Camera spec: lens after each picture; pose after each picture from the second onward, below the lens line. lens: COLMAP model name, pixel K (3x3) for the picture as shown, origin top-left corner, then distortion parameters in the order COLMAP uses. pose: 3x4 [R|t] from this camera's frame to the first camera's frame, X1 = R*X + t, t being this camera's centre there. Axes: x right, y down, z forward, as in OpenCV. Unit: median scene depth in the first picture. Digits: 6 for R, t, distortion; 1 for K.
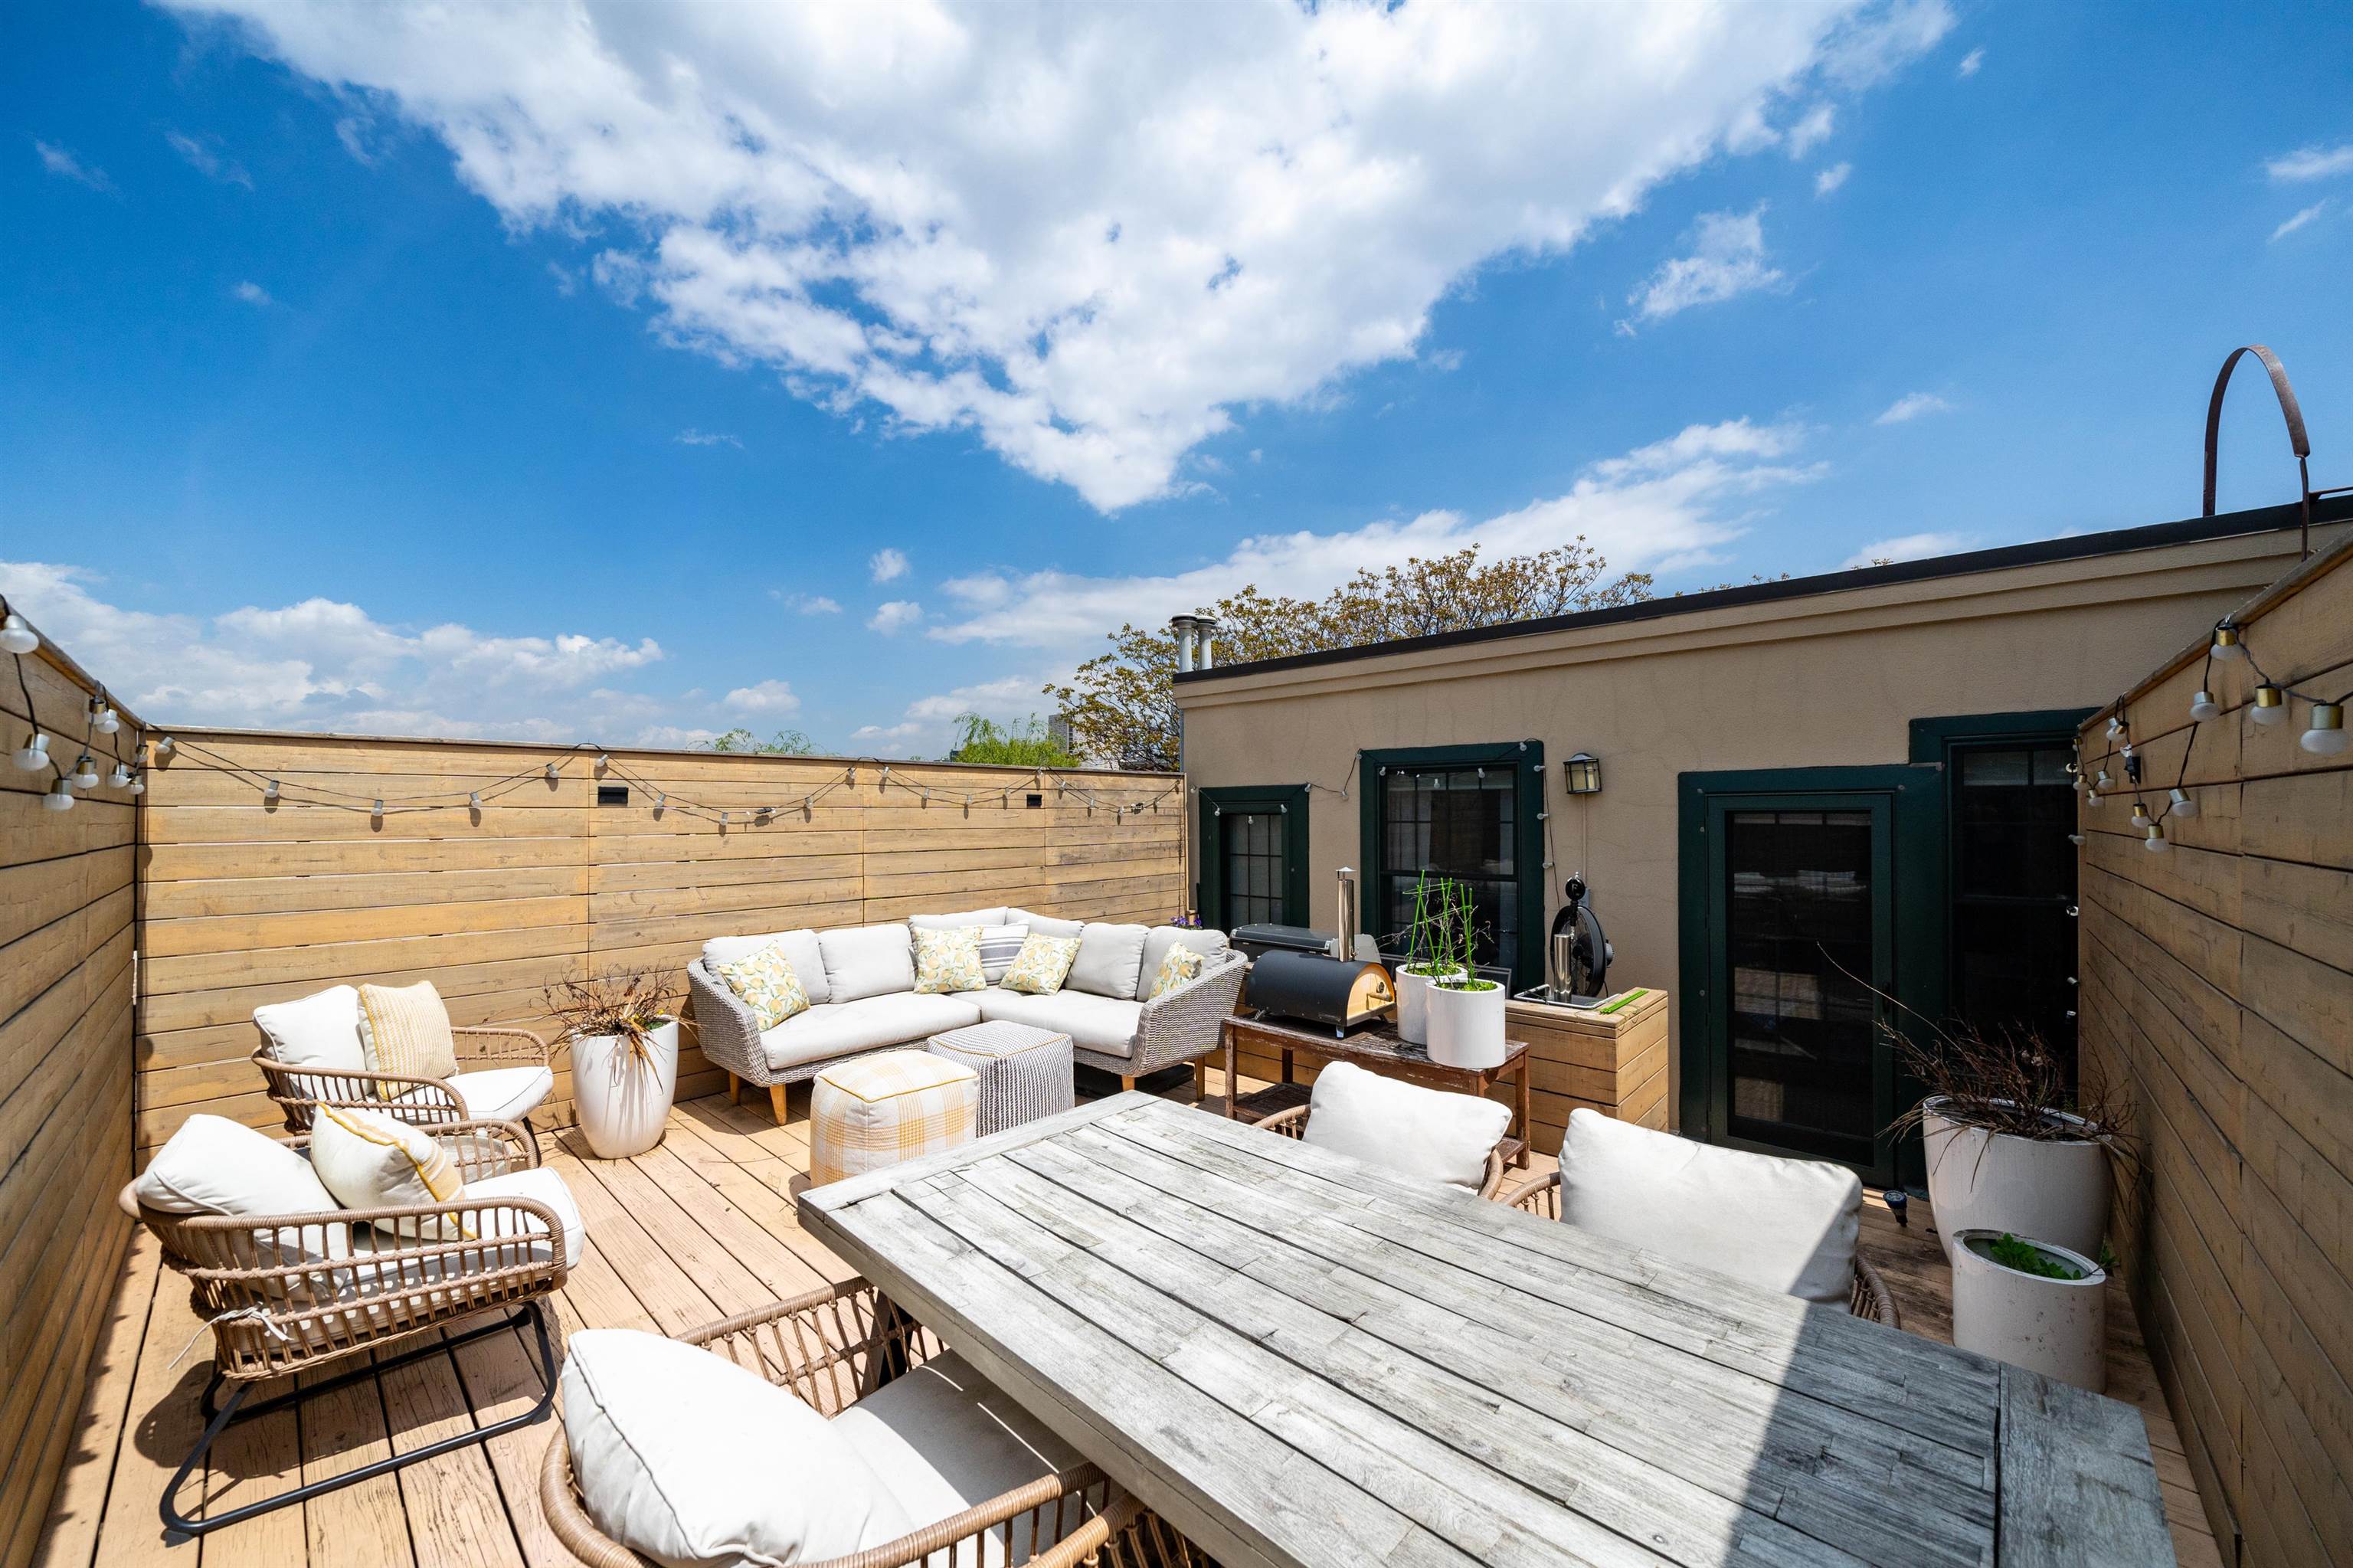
lens RADIAL K [[864.9, 0, 1156.8], [0, 864.9, 811.0], [0, 0, 1]] dist [-0.002334, -0.000216]
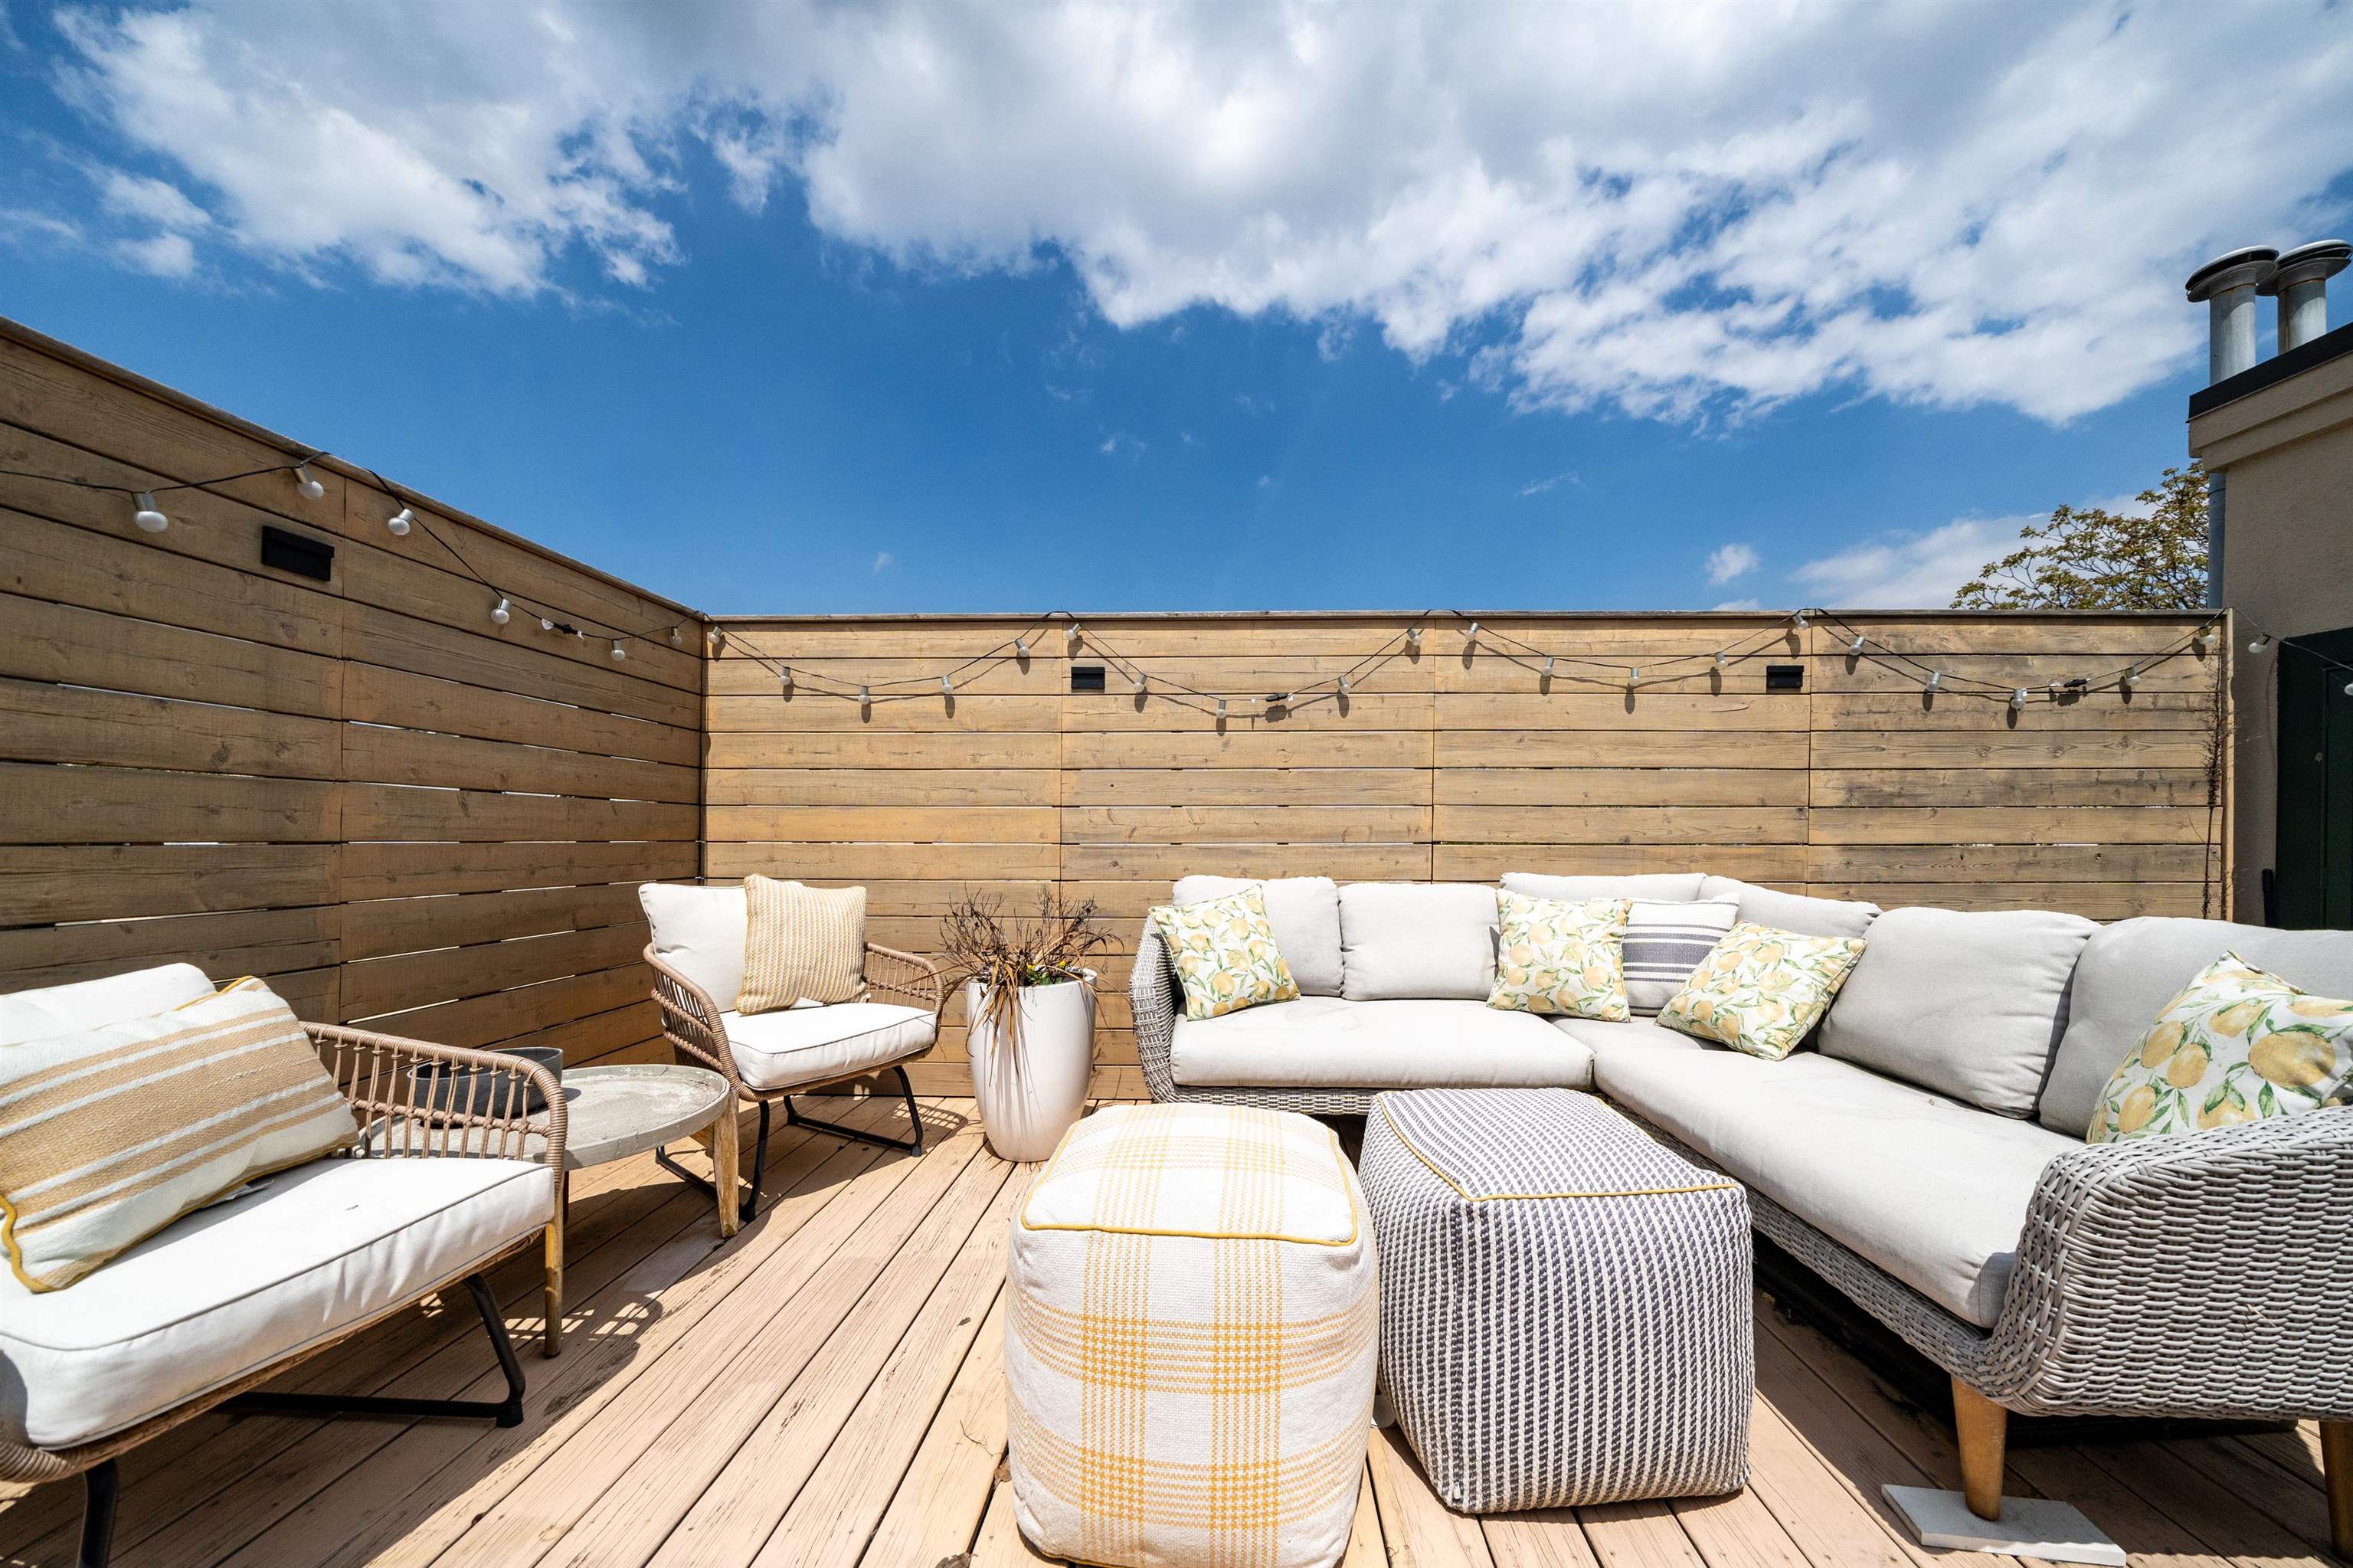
lens RADIAL K [[842.9, 0, 1219.6], [0, 842.9, 845.2], [0, 0, 1]] dist [-0.007866, 0.000003]
pose [[0.679430, 0.019873, -0.733471, -0.002780], [-0.011026, 0.999797, 0.016875, 0.100334], [0.733657, -0.003378, 0.679511, 0.505934]]
